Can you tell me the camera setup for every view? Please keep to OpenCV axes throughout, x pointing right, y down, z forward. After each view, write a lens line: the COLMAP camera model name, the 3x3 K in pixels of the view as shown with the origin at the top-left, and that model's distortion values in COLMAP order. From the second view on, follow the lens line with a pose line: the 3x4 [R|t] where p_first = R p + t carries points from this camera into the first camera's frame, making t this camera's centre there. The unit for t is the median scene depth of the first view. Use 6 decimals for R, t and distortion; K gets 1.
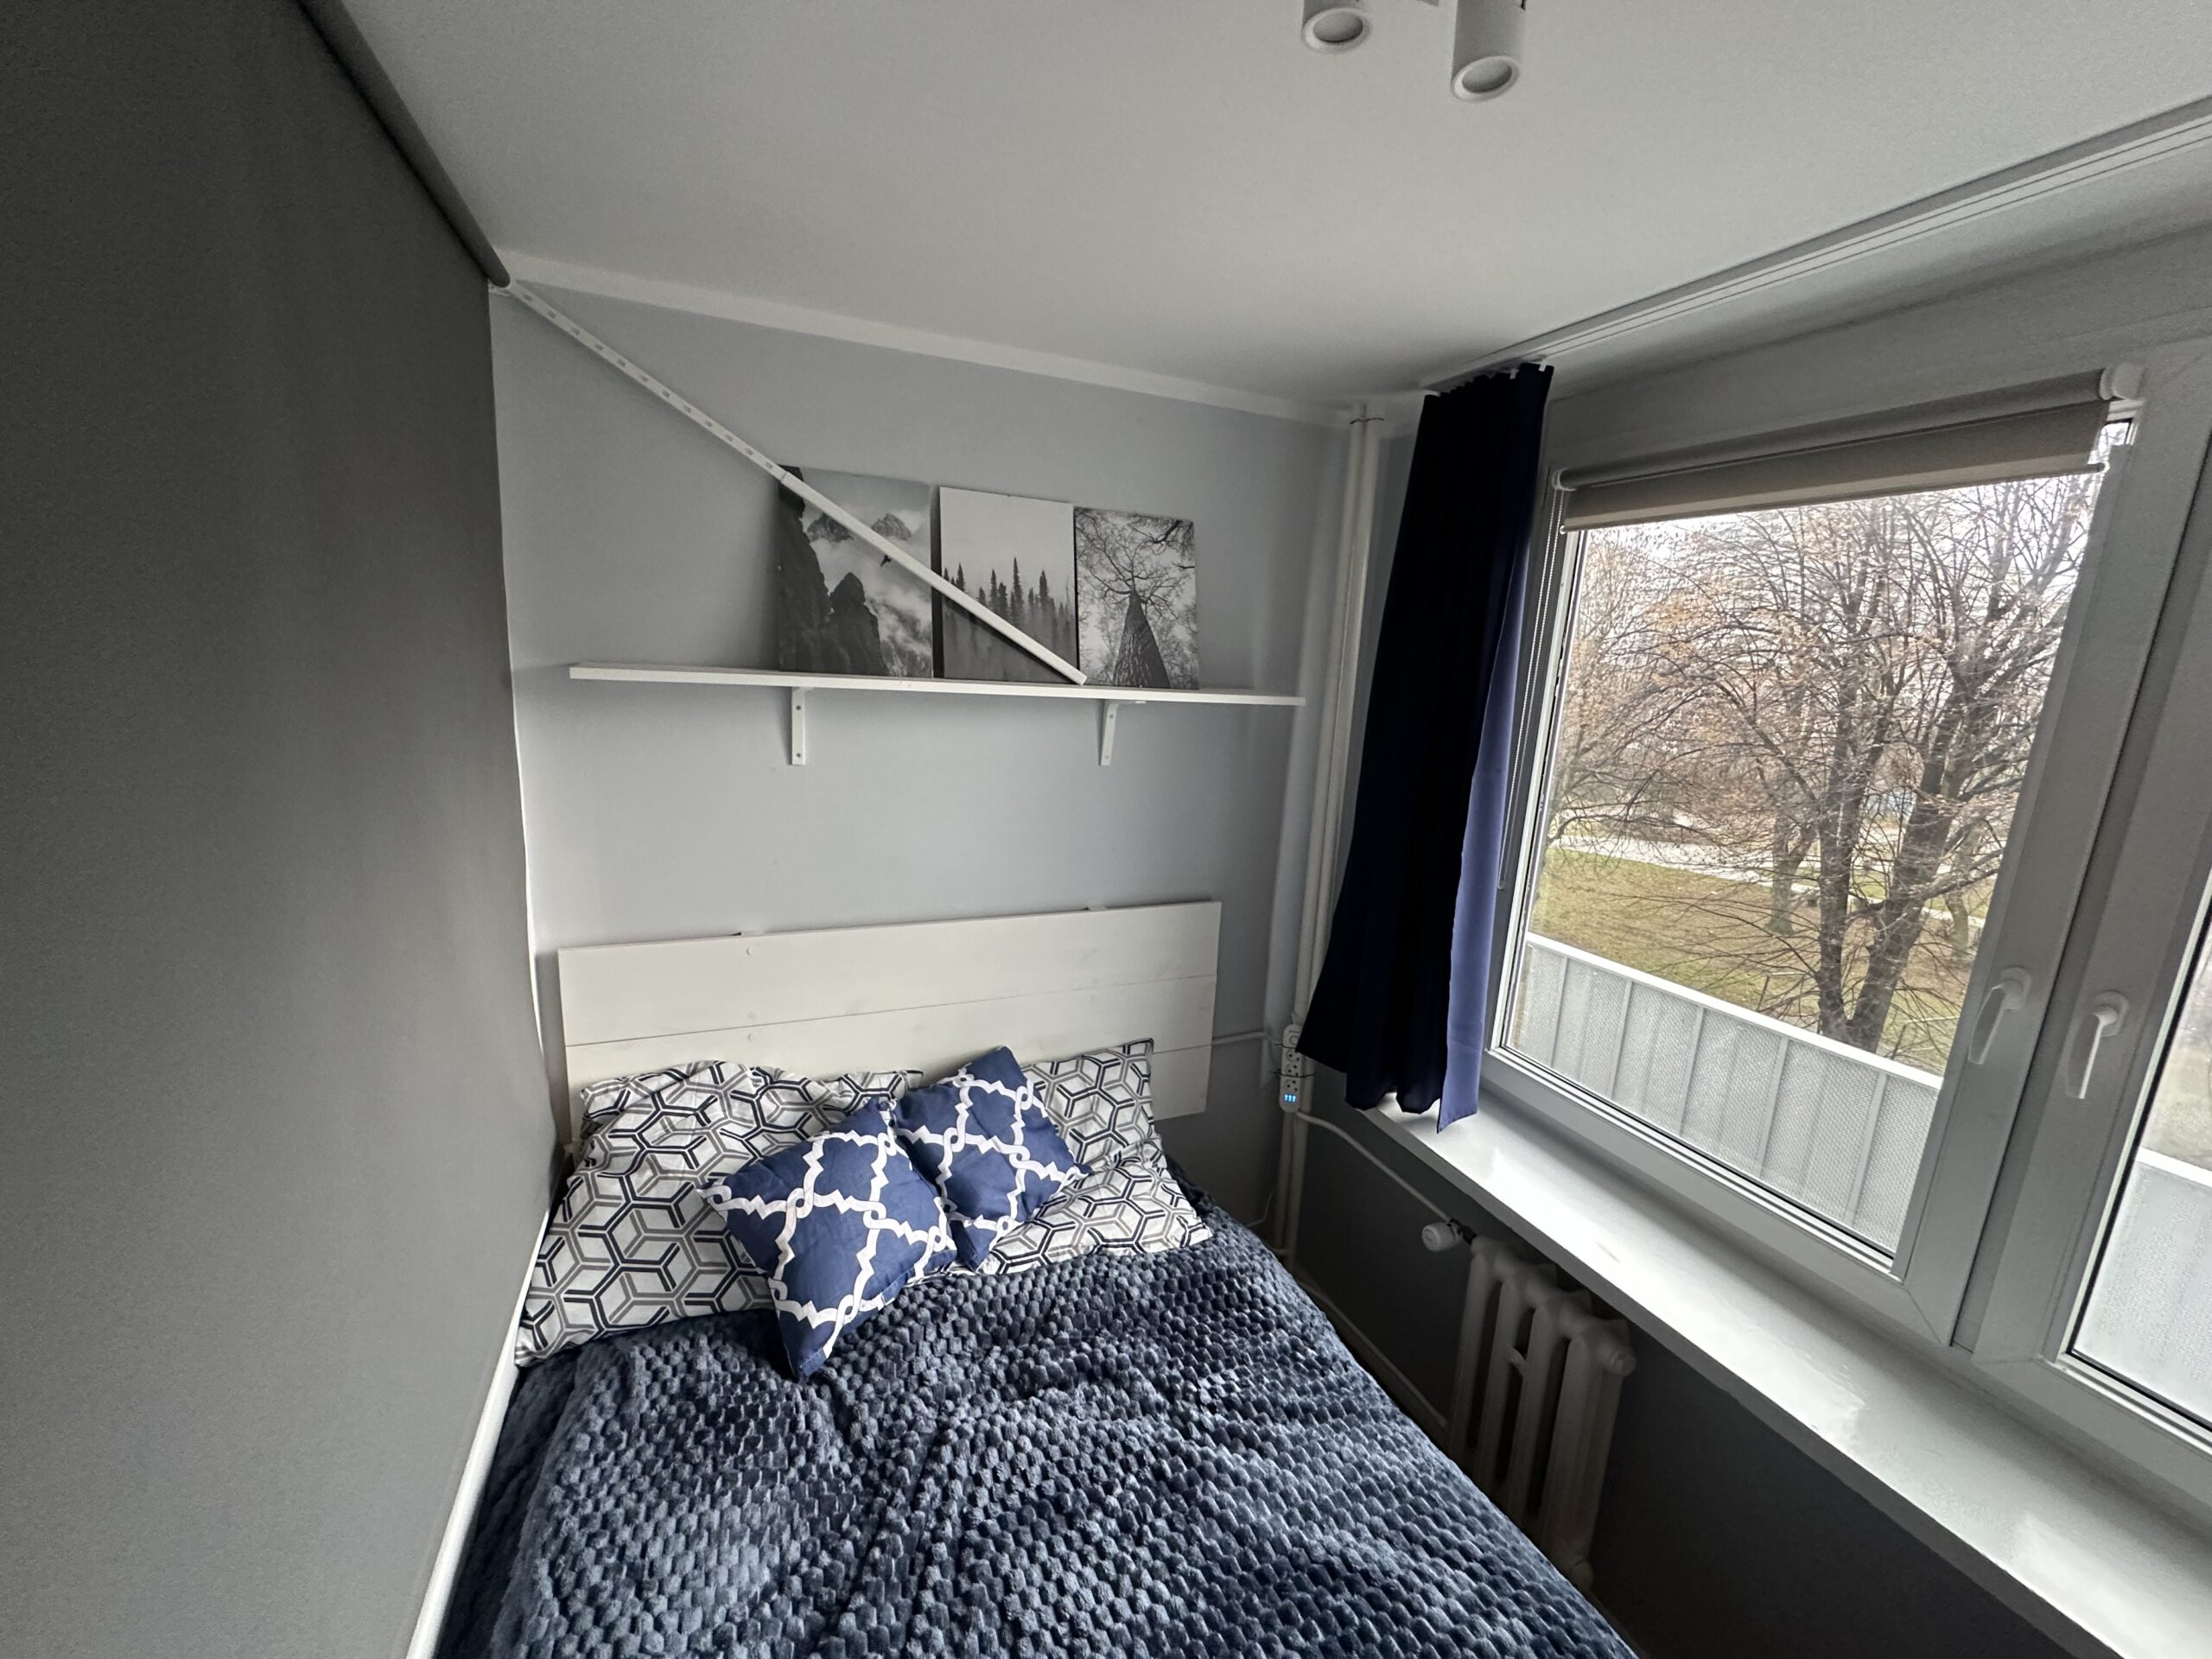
lens RADIAL K [[878.0, 0, 1101.1], [0, 878.0, 827.4], [0, 0, 1]] dist [-0.007668, -0.000381]
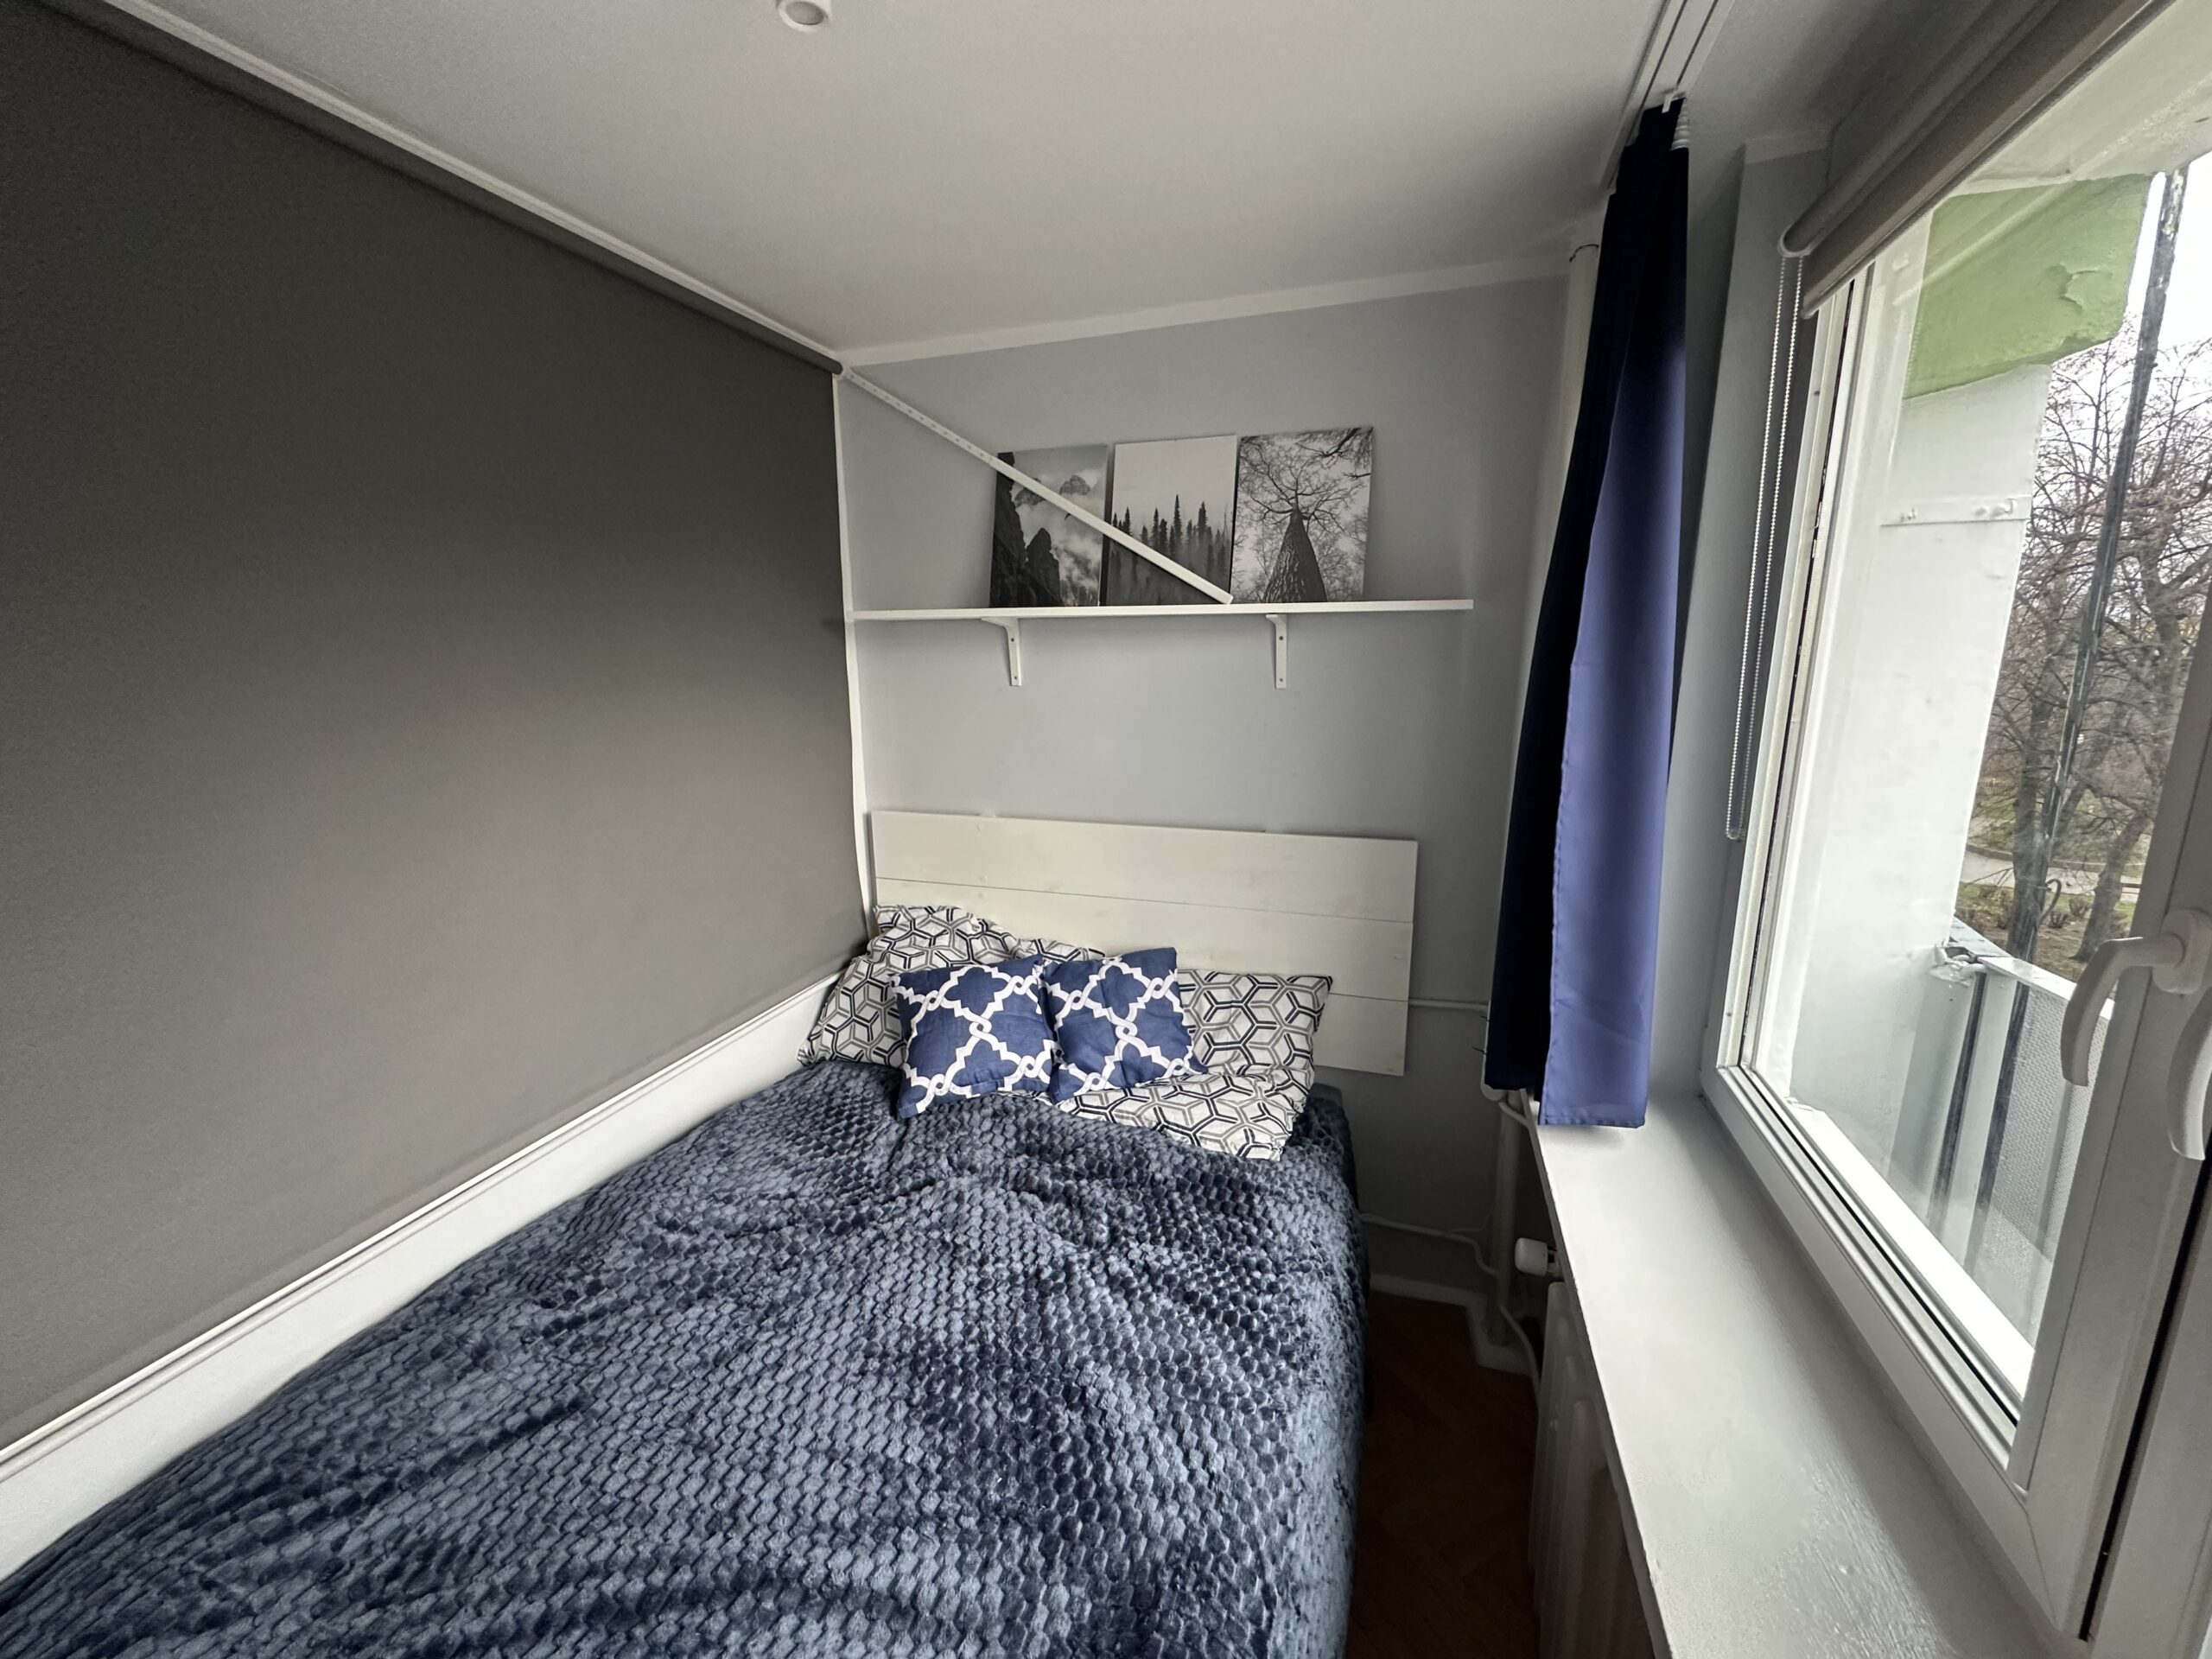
lens RADIAL K [[878.0, 0, 1103.9], [0, 878.0, 827.9], [0, 0, 1]] dist [-0.007668, -0.000381]
pose [[0.741853, 0.070248, -0.666873, 0.617305], [-0.088183, 0.996081, 0.006830, 0.115351], [0.664739, 0.053740, 0.745141, 0.138722]]
